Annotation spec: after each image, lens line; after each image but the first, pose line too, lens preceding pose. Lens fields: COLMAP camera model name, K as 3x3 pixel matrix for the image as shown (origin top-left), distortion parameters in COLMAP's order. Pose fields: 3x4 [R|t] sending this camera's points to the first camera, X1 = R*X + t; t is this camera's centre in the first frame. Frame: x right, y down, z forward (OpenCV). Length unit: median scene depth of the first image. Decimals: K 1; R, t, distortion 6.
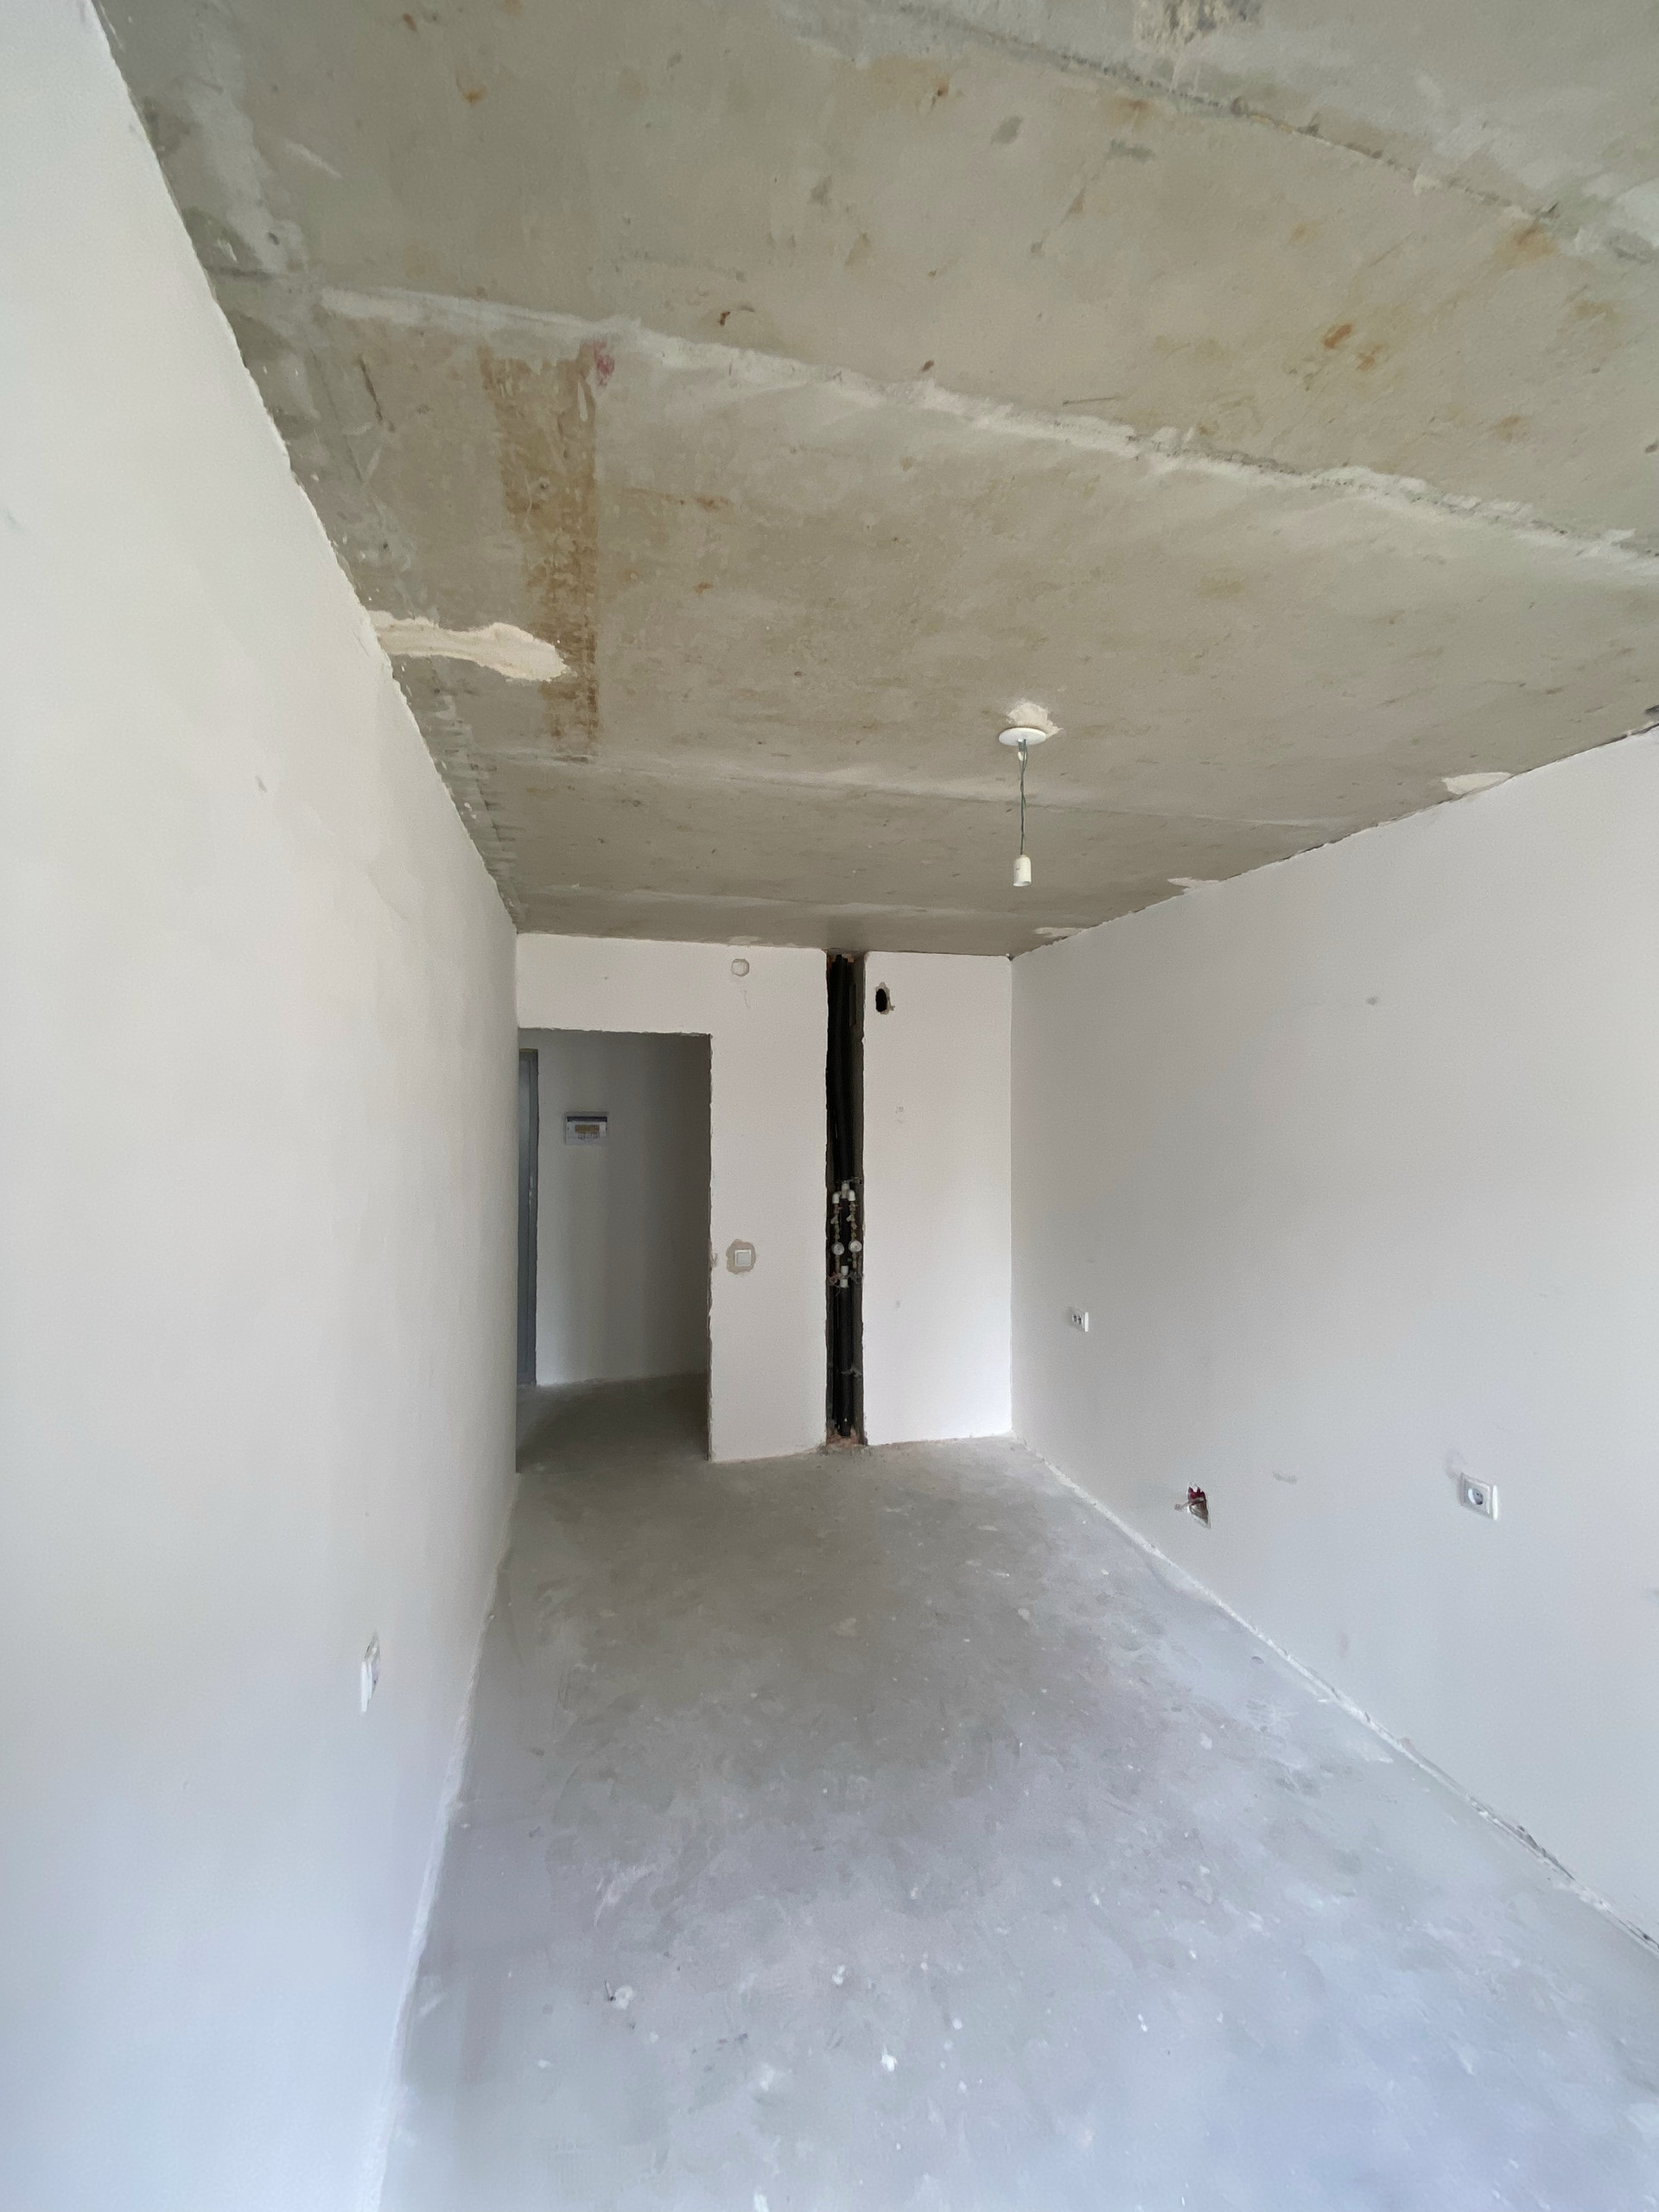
lens RADIAL K [[899.3, 0, 821.5], [0, 899.3, 1106.6], [0, 0, 1]] dist [0.024177, -0.022460]
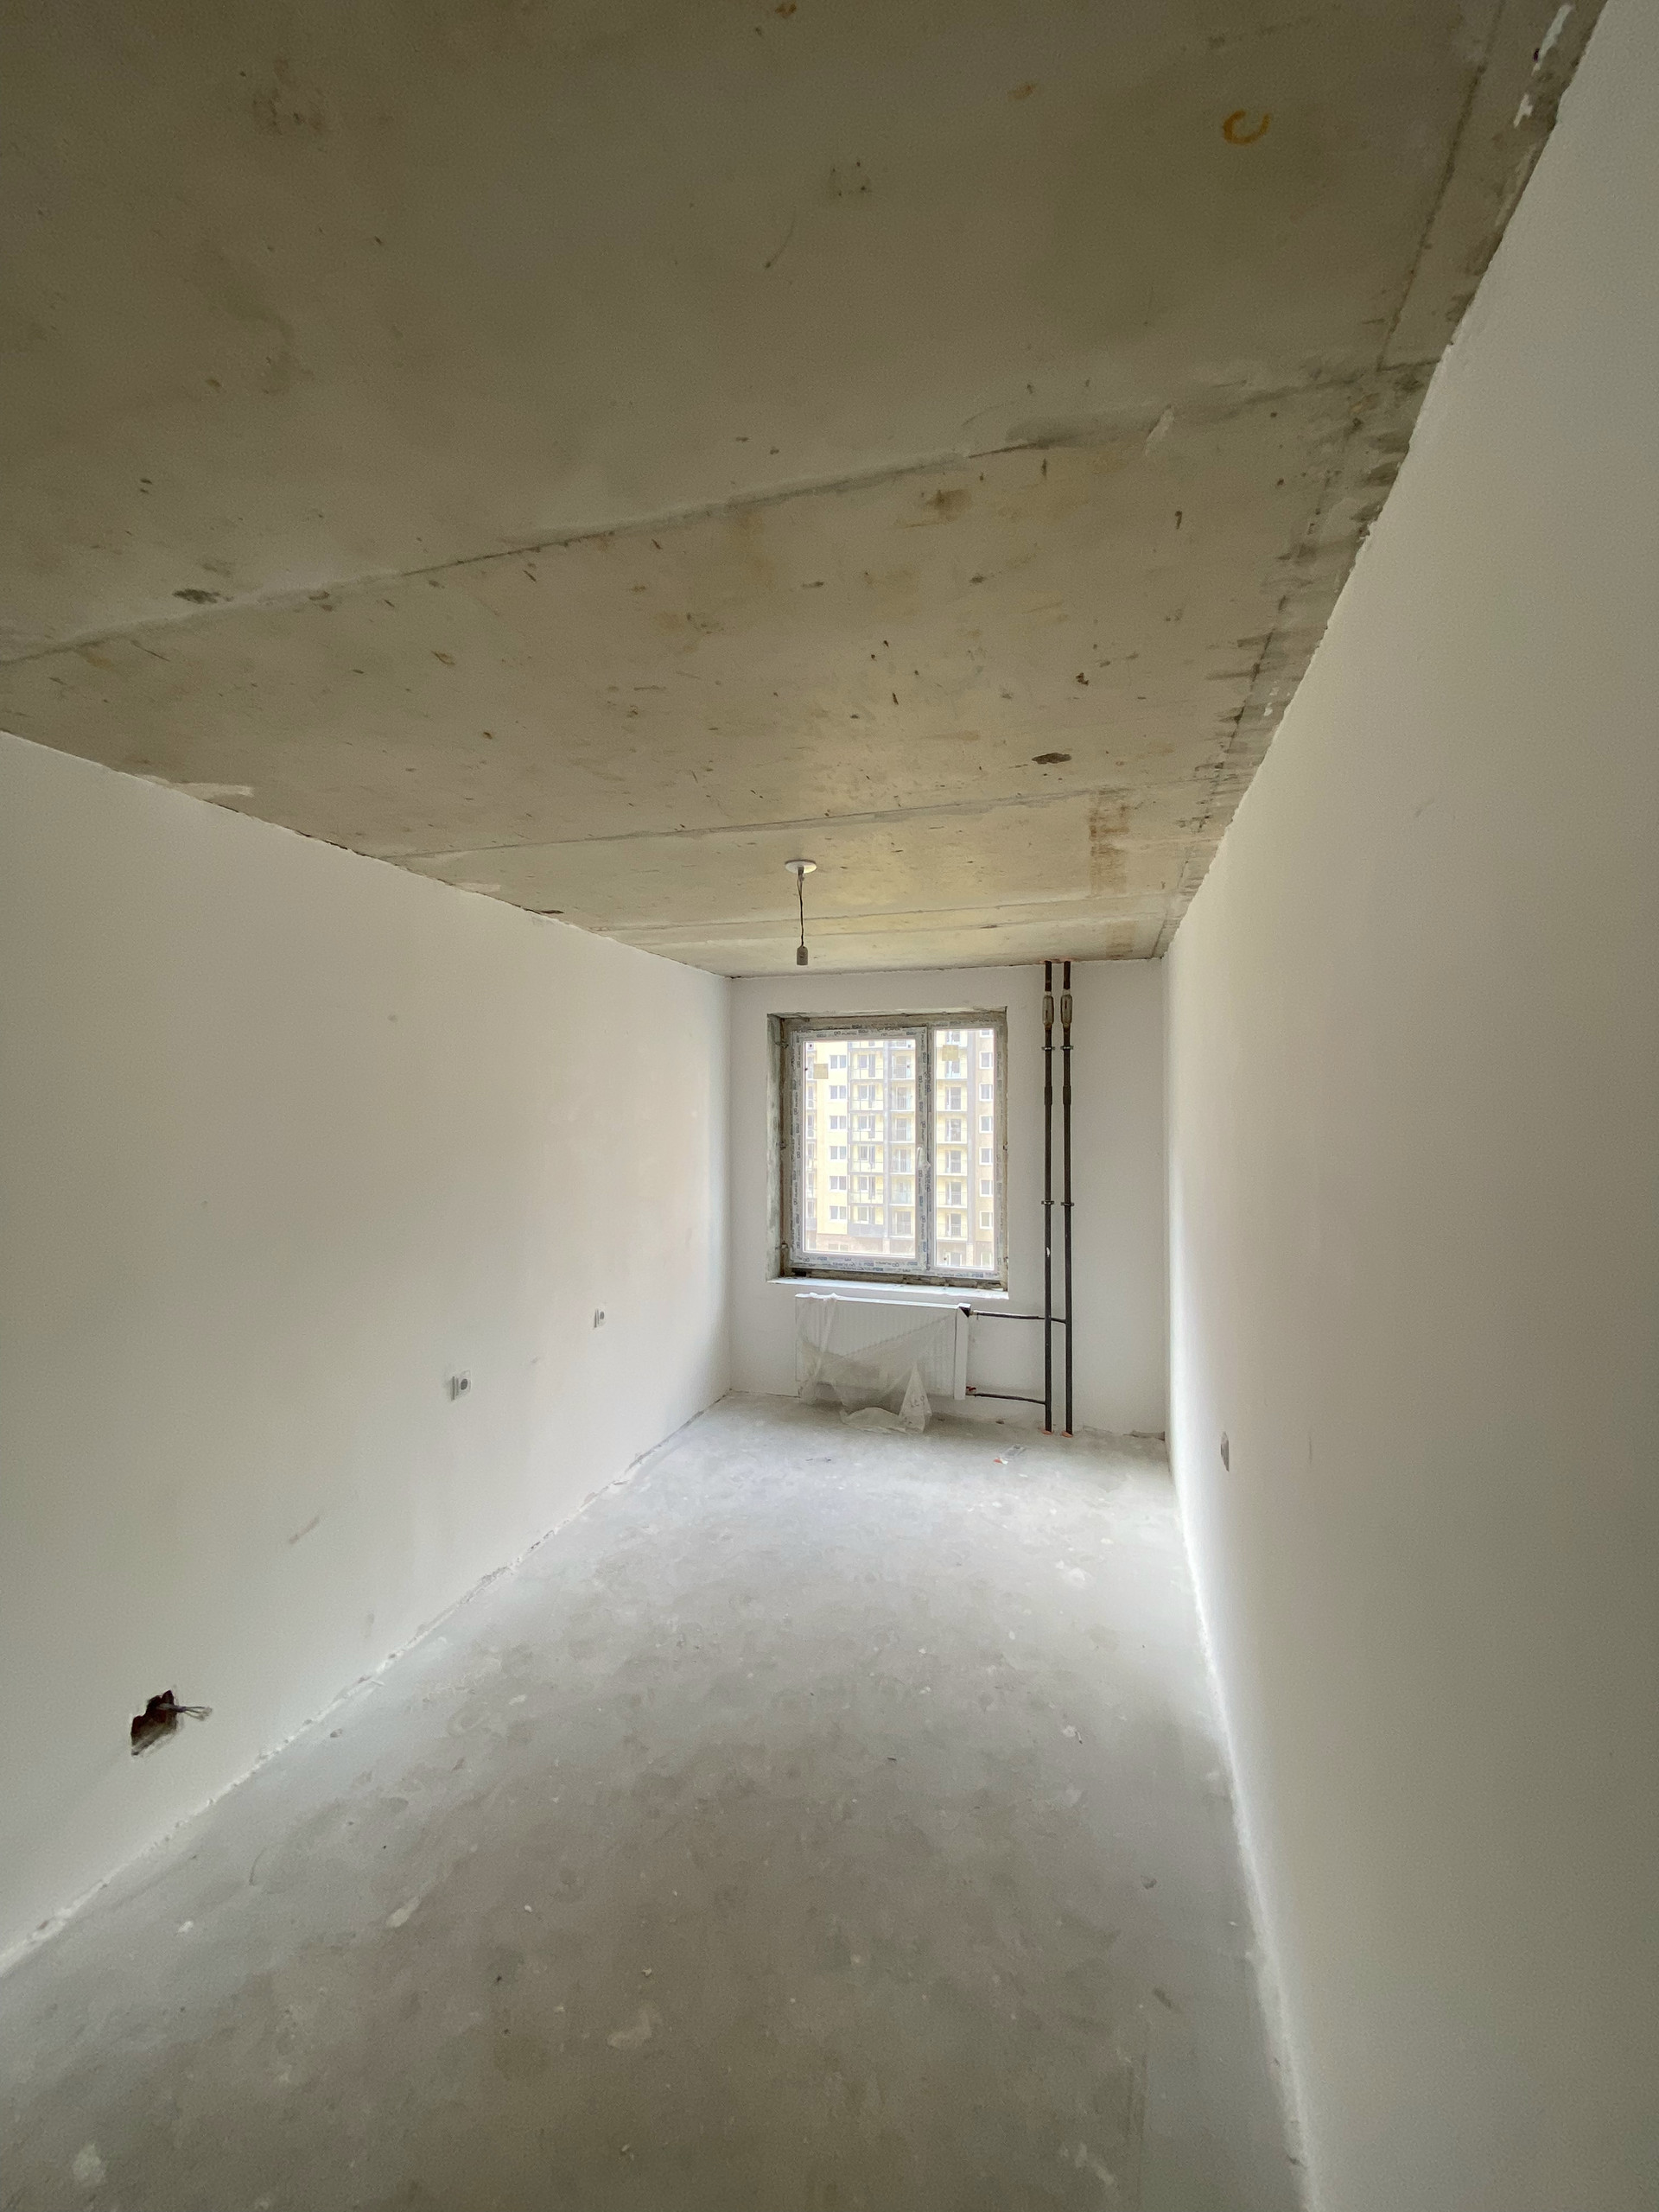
lens RADIAL K [[887.9, 0, 829.5], [0, 887.9, 1106.0], [0, 0, 1]] dist [0.021037, -0.030280]
pose [[-0.862864, -0.008373, 0.505368, -0.421959], [-0.003158, 0.999933, 0.011175, -0.023383], [-0.505427, 0.008047, -0.862832, 1.684531]]
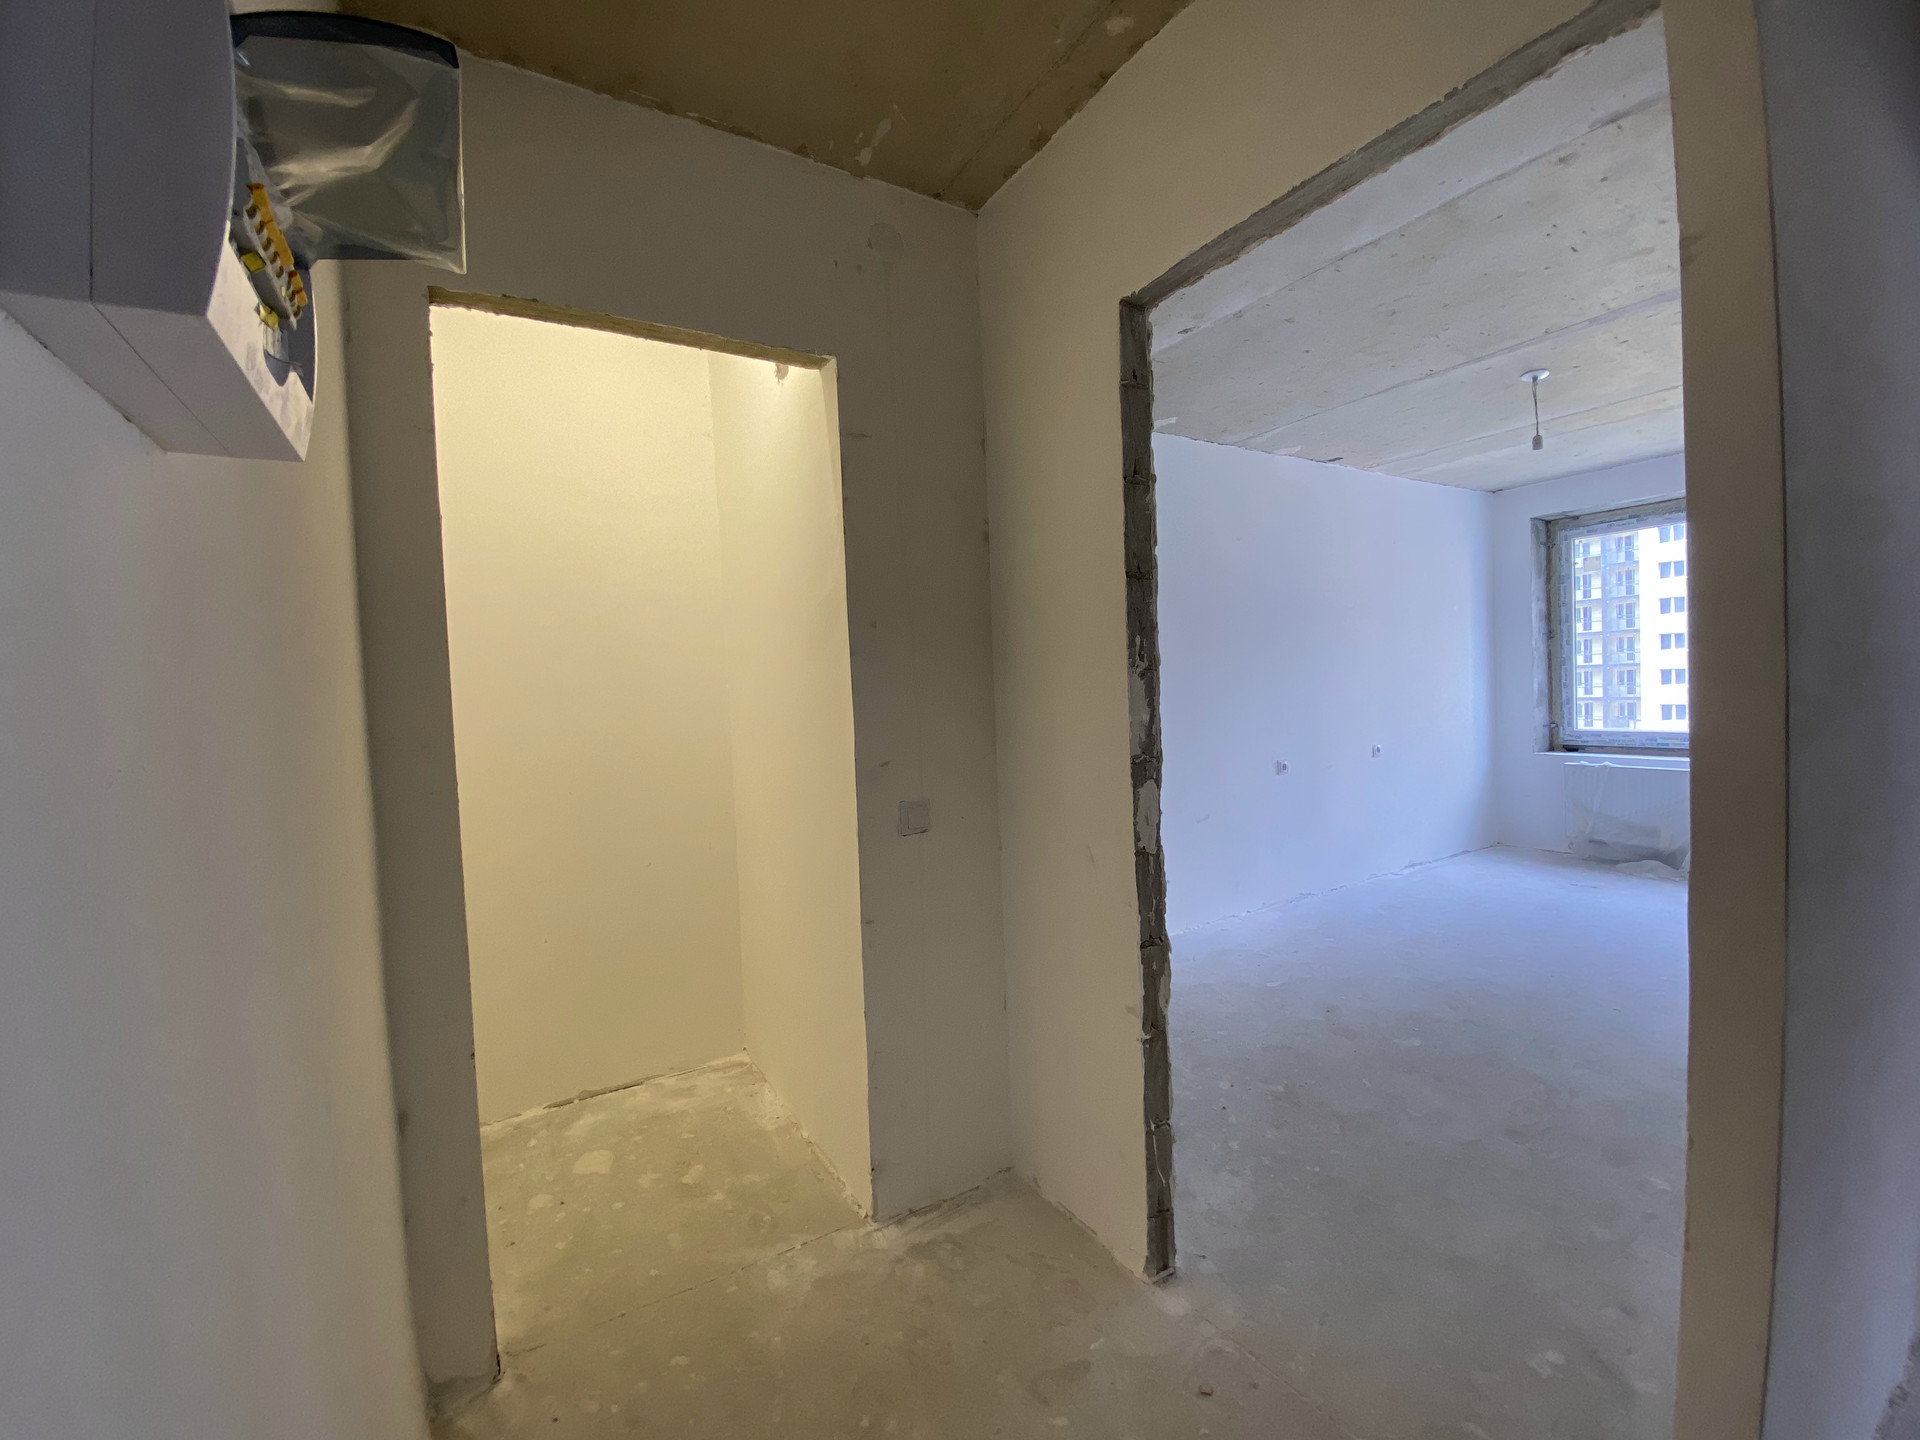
lens RADIAL K [[780.6, 0, 959.1], [0, 780.6, 712.2], [0, 0, 1]] dist [0.024177, -0.022460]
pose [[-0.304855, -0.024457, 0.952085, -0.796471], [0.042925, 0.998302, 0.039389, 0.158711], [-0.951431, 0.052876, -0.303287, 2.084583]]
